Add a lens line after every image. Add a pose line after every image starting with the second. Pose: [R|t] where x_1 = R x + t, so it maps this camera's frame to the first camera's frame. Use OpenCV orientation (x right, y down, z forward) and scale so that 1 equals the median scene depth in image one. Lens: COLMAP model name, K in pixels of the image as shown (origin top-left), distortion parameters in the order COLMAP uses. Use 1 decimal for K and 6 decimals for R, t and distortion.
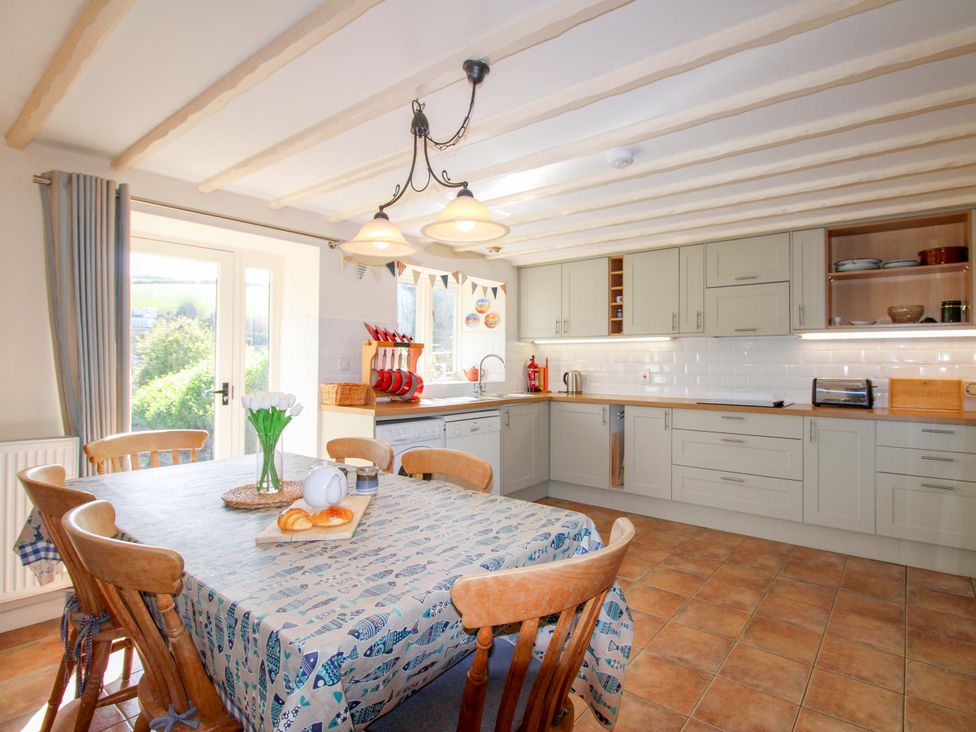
lens RADIAL K [[520.9, 0, 503.9], [0, 520.9, 355.5], [0, 0, 1]] dist [-0.000296, -0.008922]
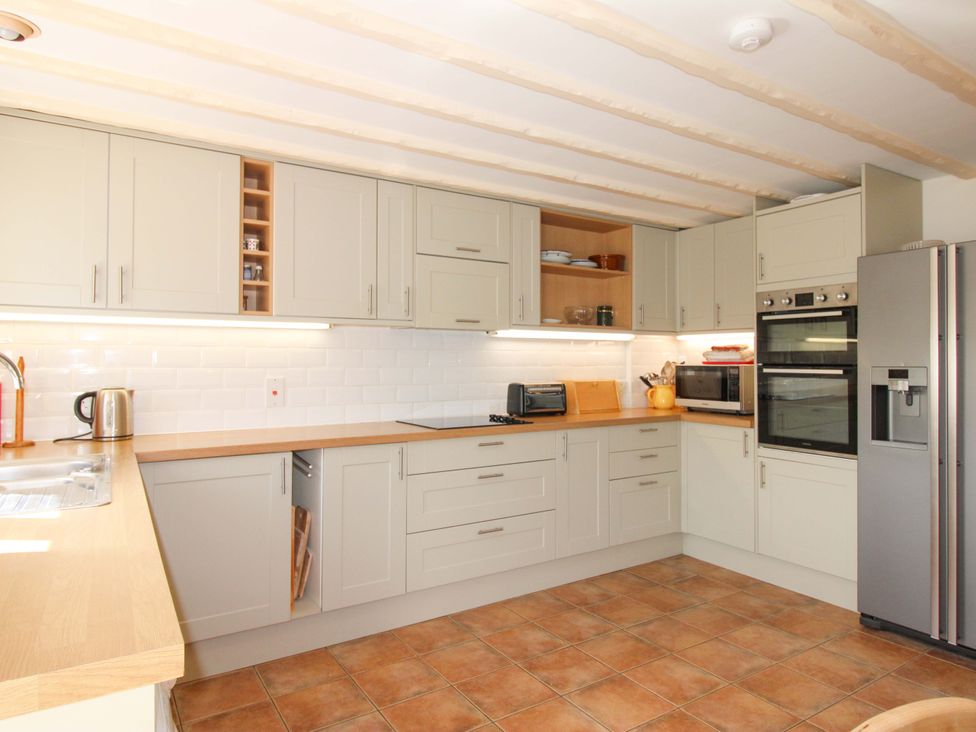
lens RADIAL K [[647.4, 0, 489.3], [0, 647.4, 353.7], [0, 0, 1]] dist [0.004475, -0.002185]
pose [[0.280551, 0.002980, 0.959834, -0.411286], [-0.013217, 0.999912, 0.000759, -0.005080], [-0.959748, -0.012899, 0.280566, 0.755859]]
